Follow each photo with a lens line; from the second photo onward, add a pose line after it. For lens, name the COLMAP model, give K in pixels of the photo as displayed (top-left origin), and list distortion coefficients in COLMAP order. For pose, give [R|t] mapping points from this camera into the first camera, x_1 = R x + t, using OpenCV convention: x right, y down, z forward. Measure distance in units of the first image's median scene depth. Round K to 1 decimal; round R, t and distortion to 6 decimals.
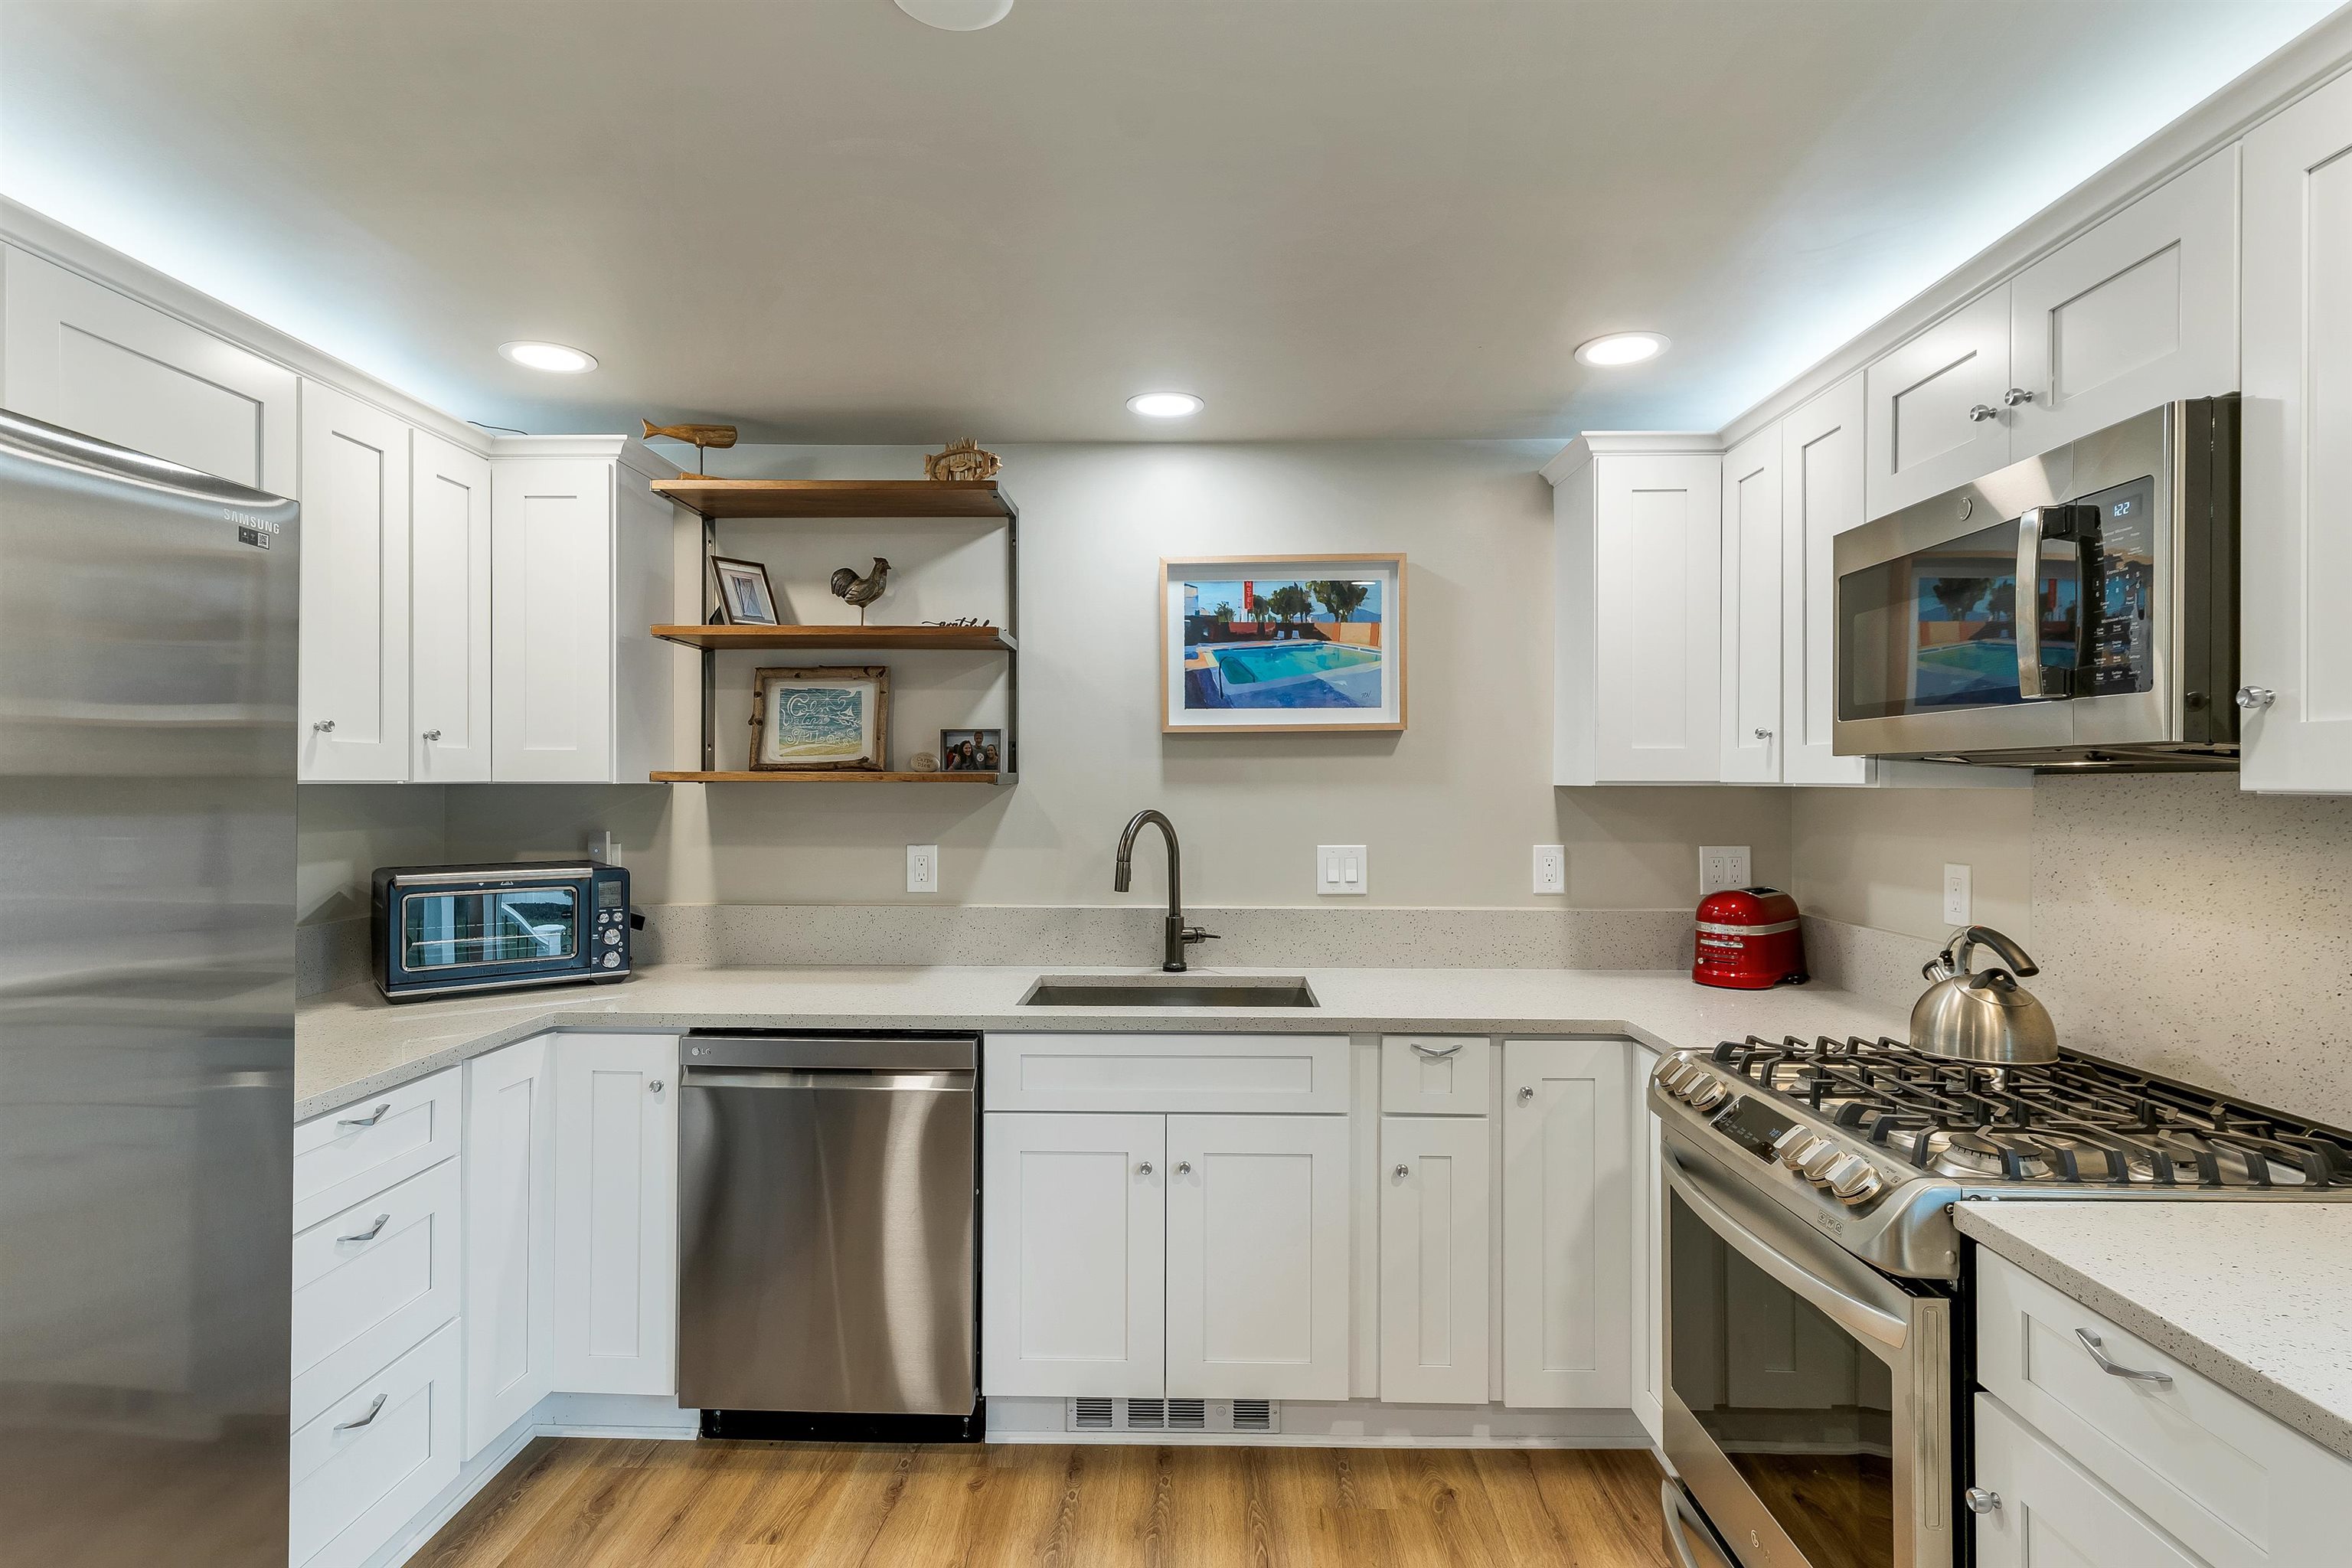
lens RADIAL K [[1173.6, 0, 1176.0], [0, 1173.6, 784.0], [0, 0, 1]] dist [-0.000250, -0.000163]
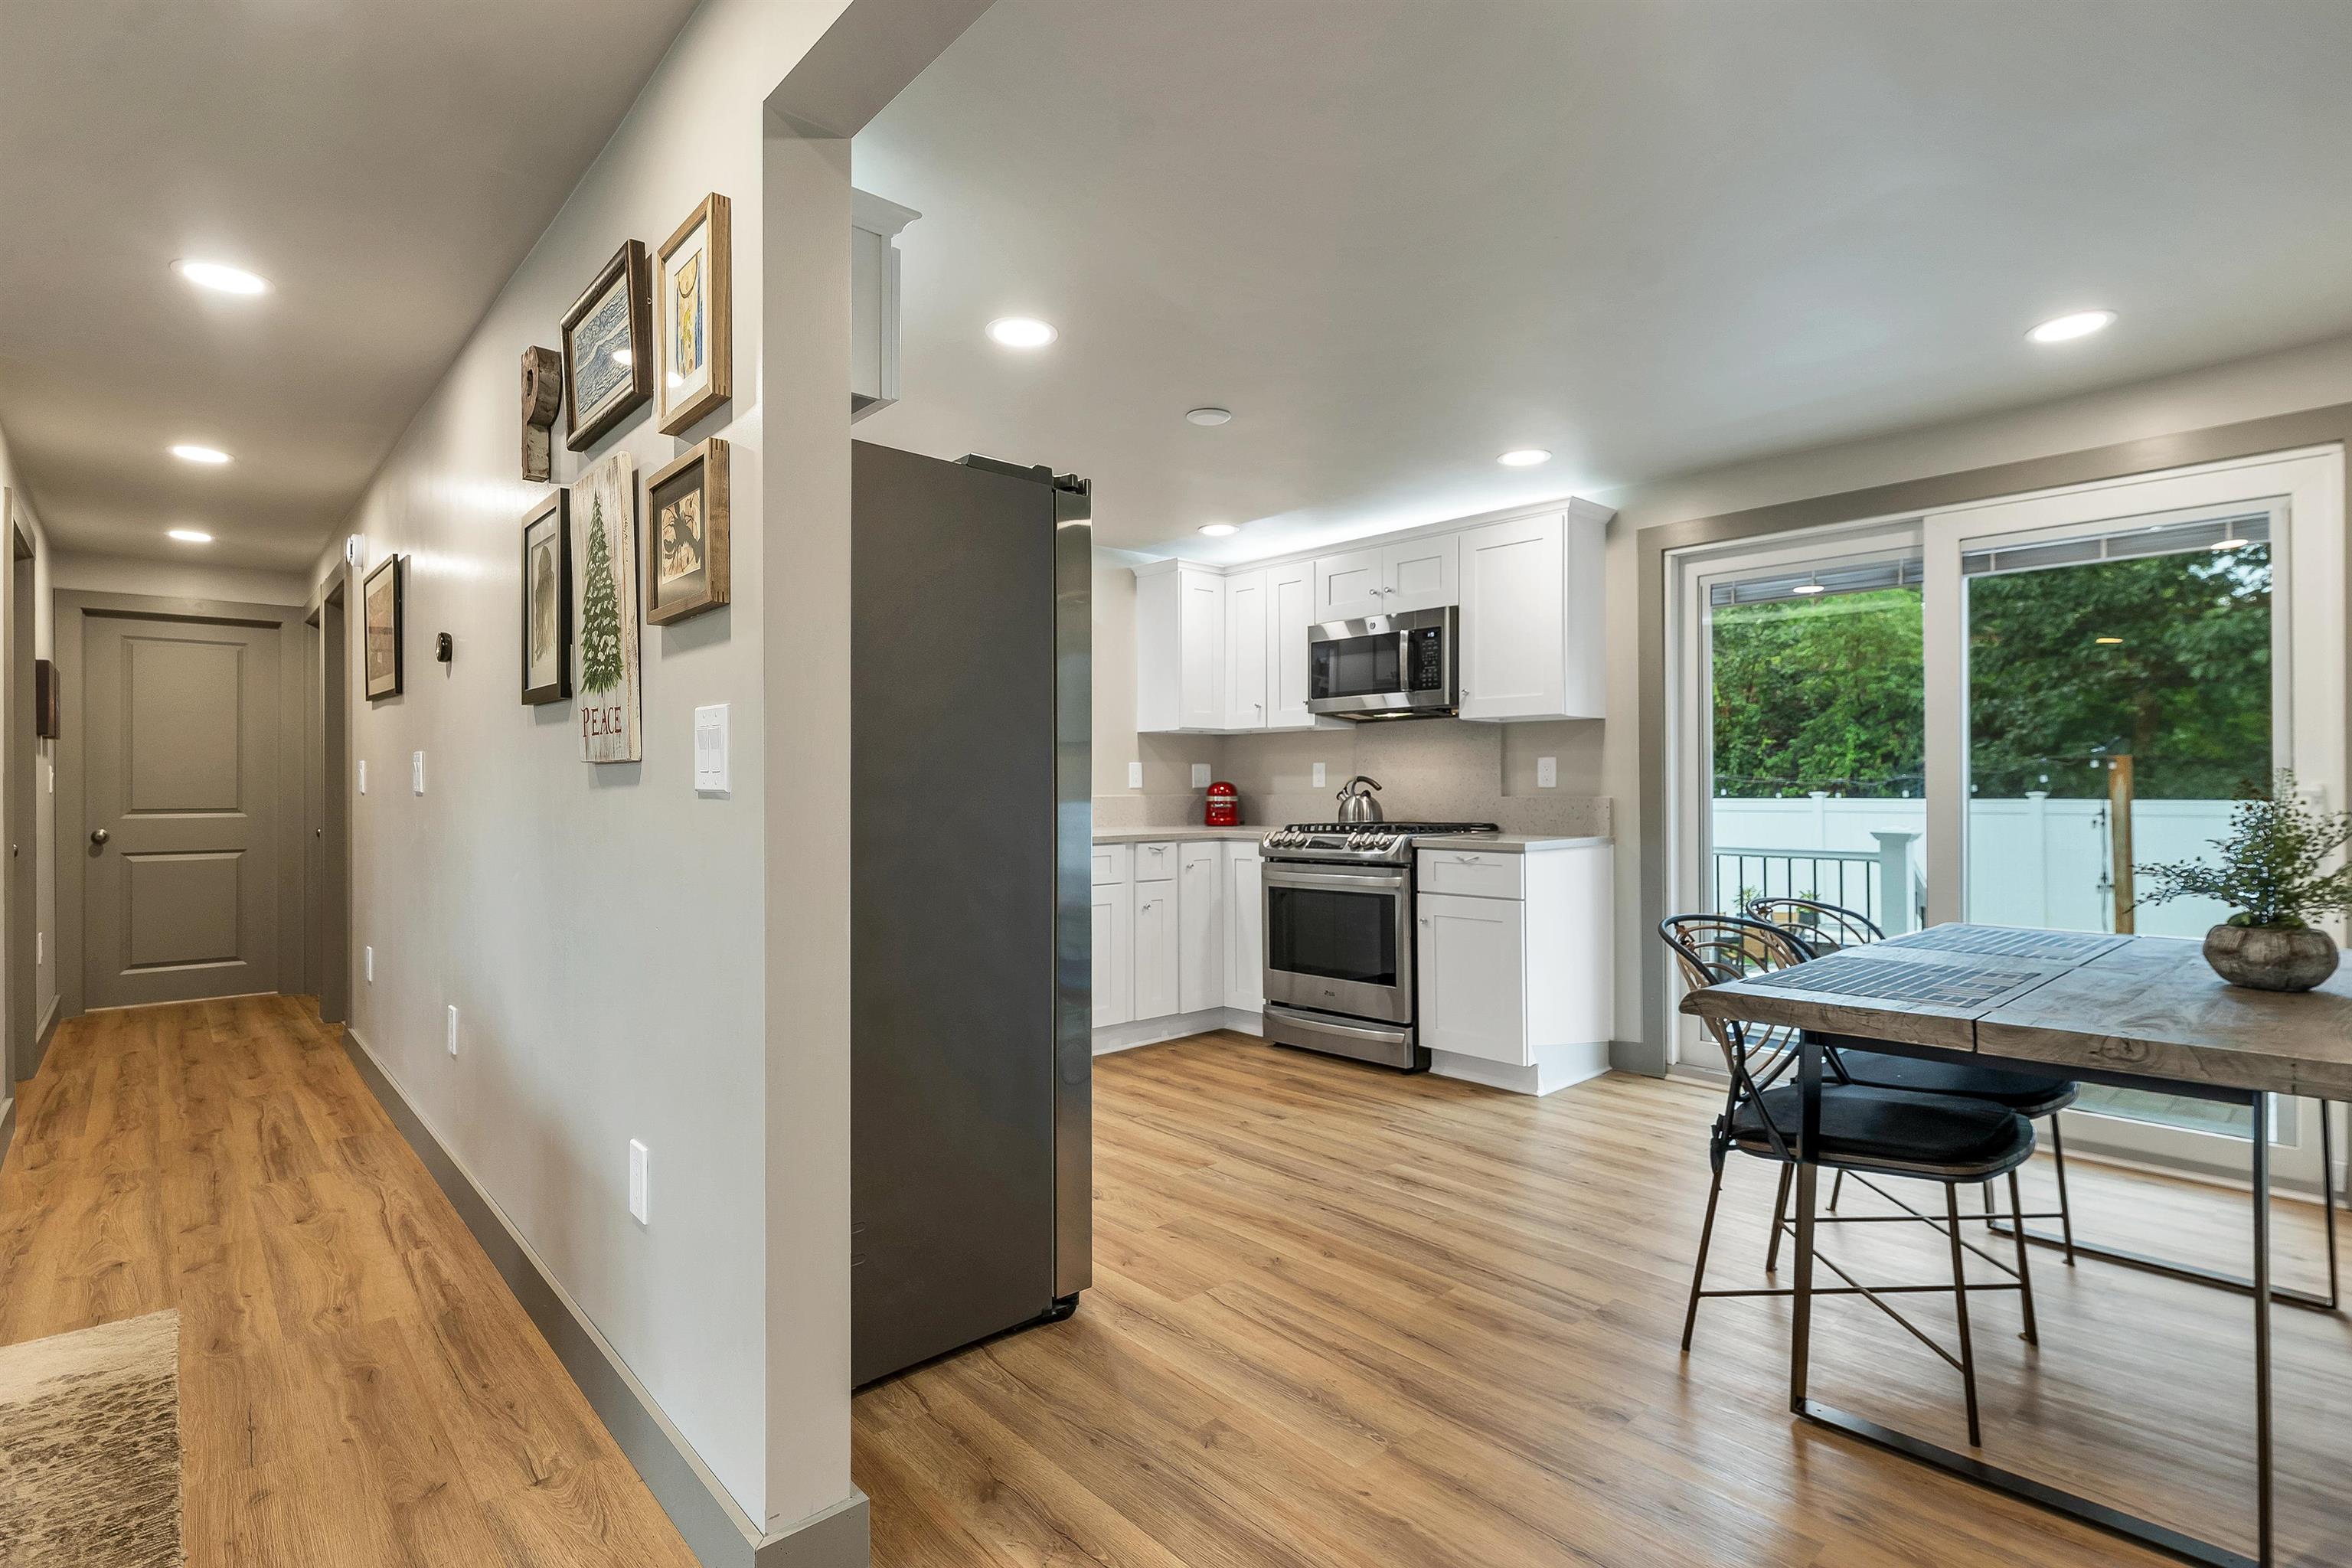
lens RADIAL K [[1134.0, 0, 1176.0], [0, 1134.0, 784.0], [0, 0, 1]] dist [-0.000821, -0.000234]
pose [[0.727713, -0.003395, 0.685873, -0.962075], [0.005091, 0.999987, -0.000453, 0.093328], [-0.685862, 0.003821, 0.727721, -0.421413]]
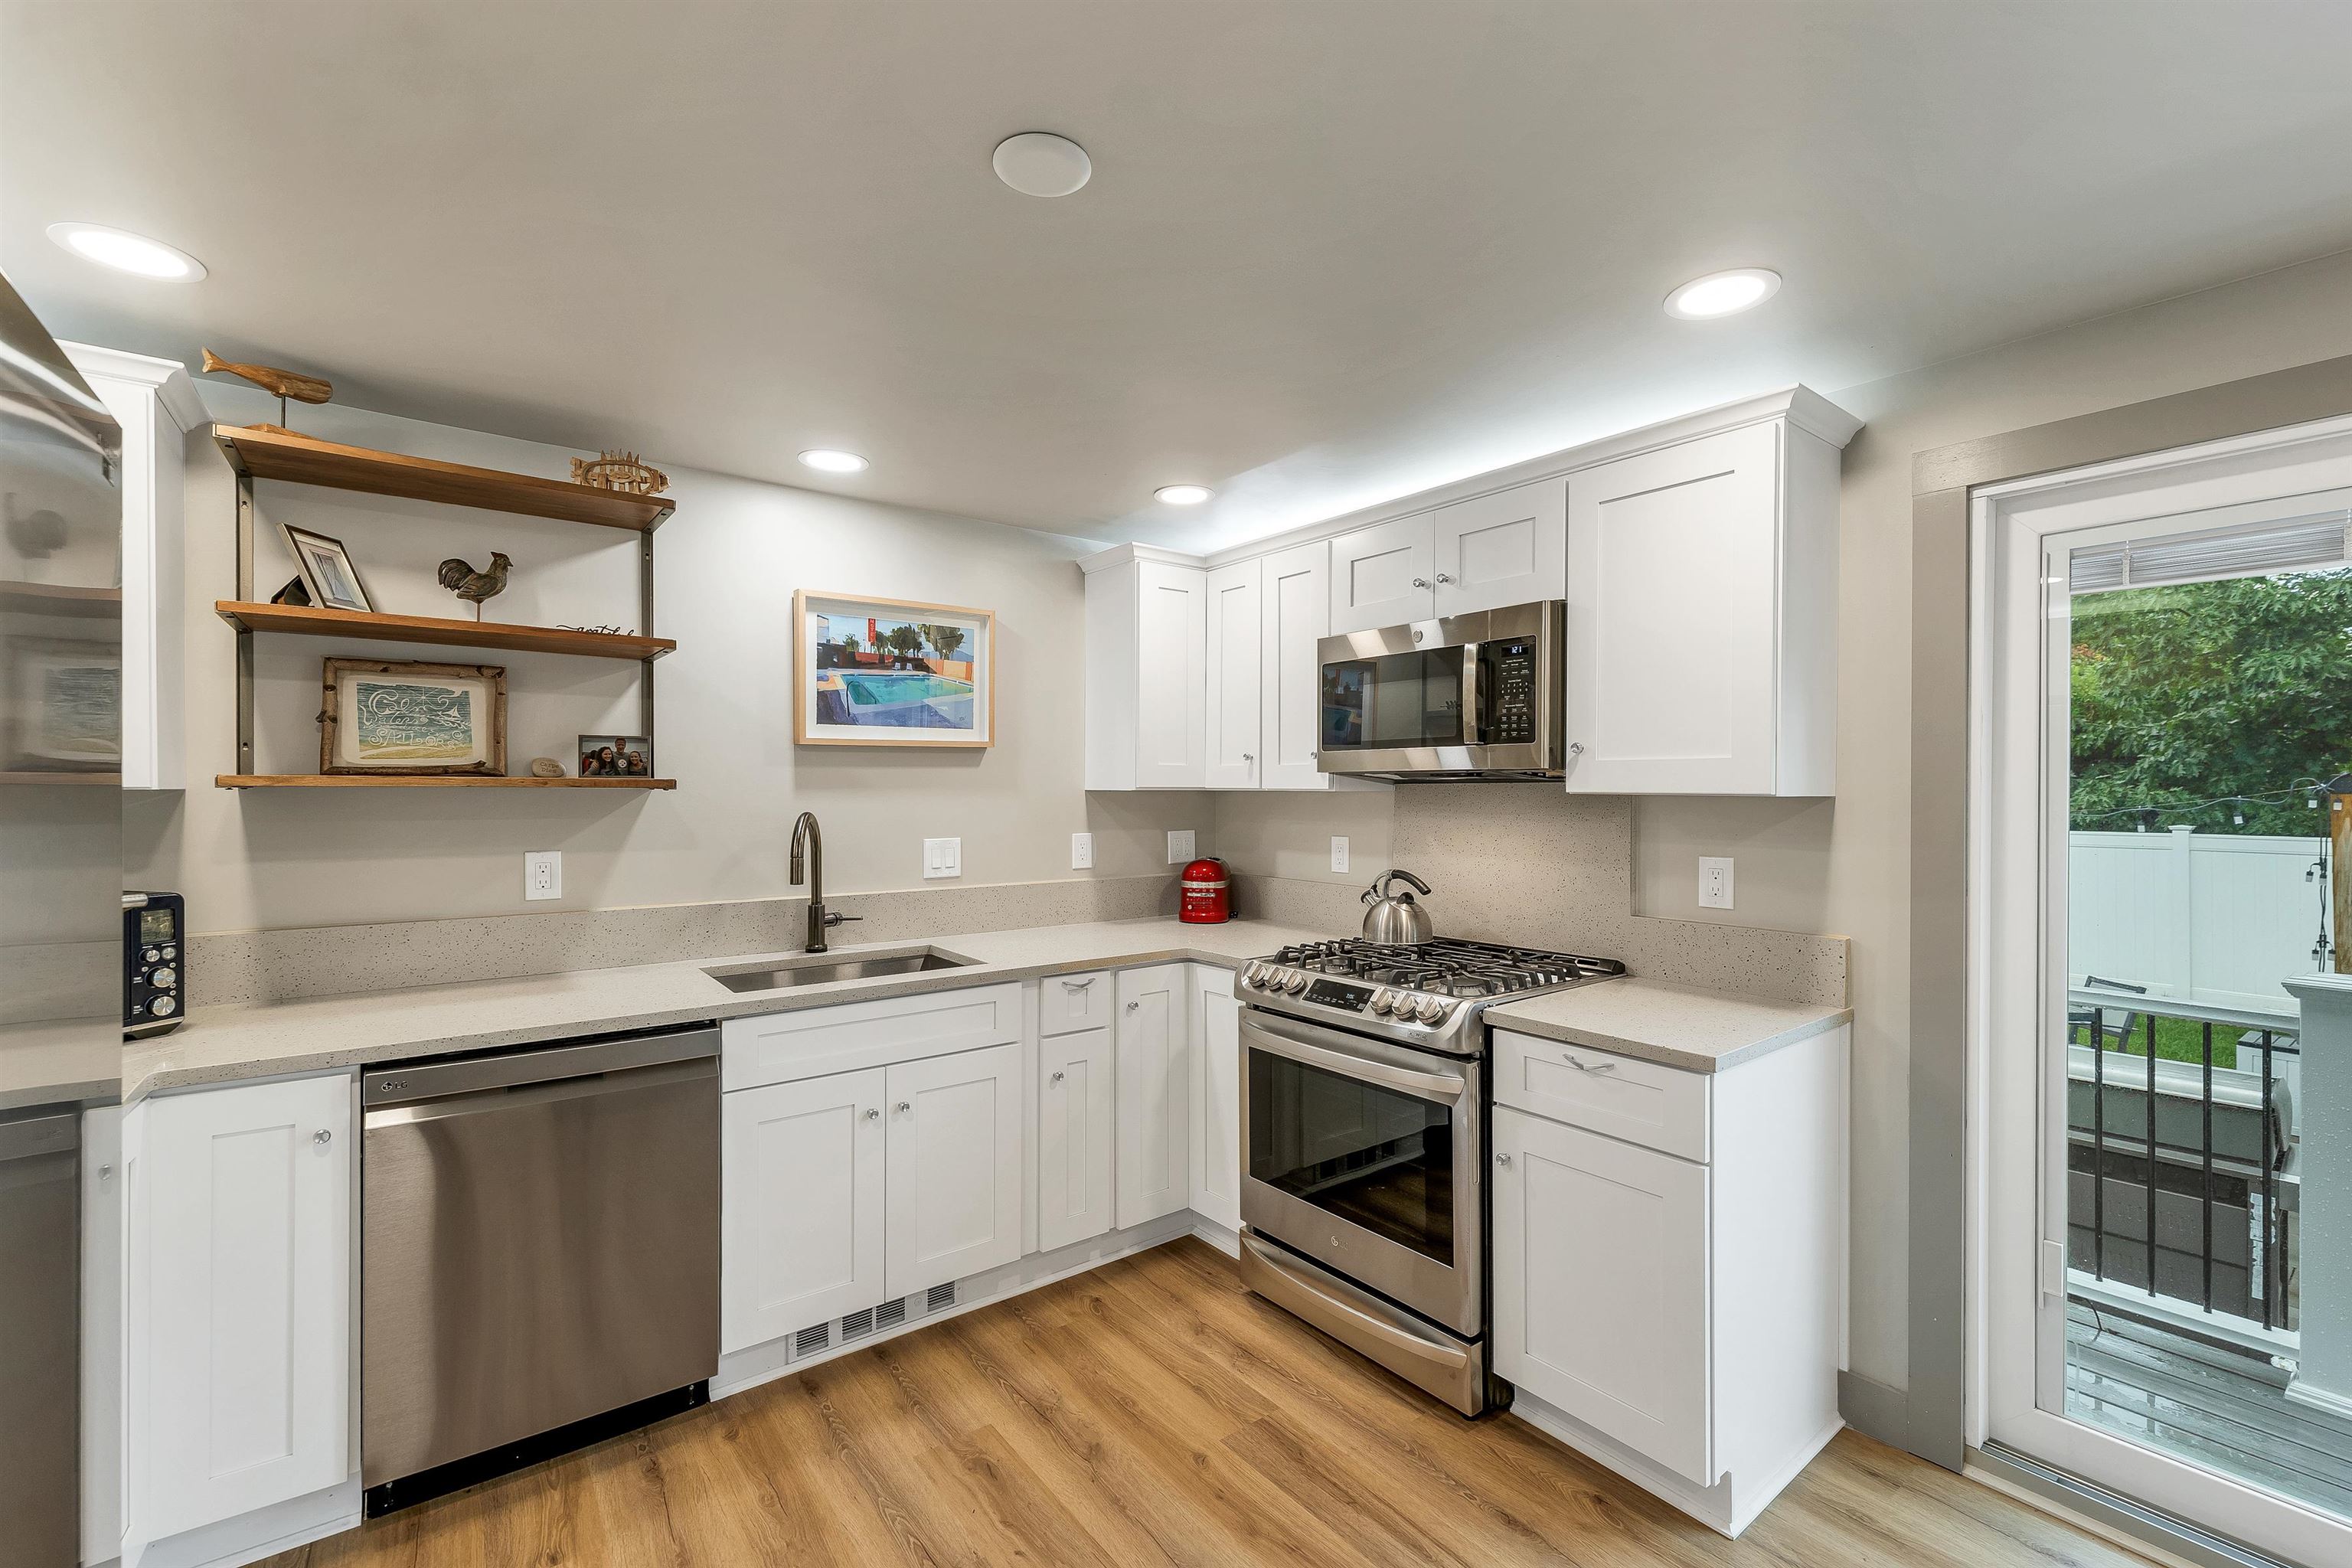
lens RADIAL K [[984.9, 0, 1167.6], [0, 984.9, 797.9], [0, 0, 1]] dist [0.000959, 0.000084]
pose [[0.784602, -0.006176, 0.619969, -0.340231], [0.000257, 0.999954, 0.009636, -0.000805], [-0.619999, -0.007401, 0.784567, 0.031352]]
